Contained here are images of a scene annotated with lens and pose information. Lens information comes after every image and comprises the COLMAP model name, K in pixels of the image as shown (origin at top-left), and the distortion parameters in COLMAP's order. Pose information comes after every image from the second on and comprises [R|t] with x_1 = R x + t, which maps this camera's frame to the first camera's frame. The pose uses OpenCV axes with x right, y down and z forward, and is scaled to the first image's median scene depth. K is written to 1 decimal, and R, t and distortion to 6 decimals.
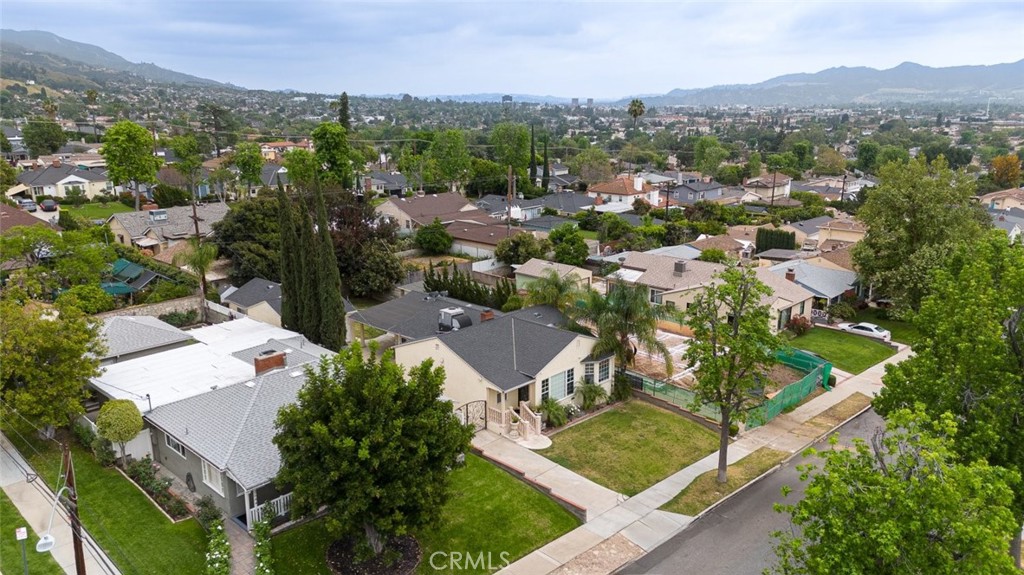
lens RADIAL K [[778.0, 0, 561.5], [0, 778.0, 280.6], [0, 0, 1]] dist [0.069644, -0.009924]
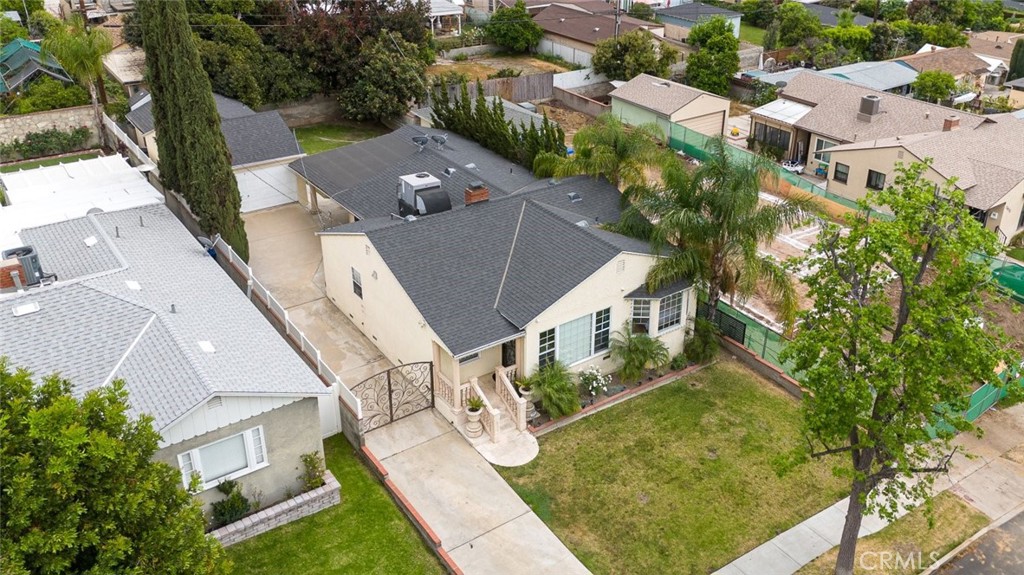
lens RADIAL K [[892.0, 0, 594.3], [0, 892.0, 259.4], [0, 0, 1]] dist [0.089788, -0.115204]
pose [[0.981322, 0.105542, -0.160835, 0.099502], [-0.070078, 0.974741, 0.212059, -0.053845], [0.179154, -0.196827, 0.963931, 0.372560]]
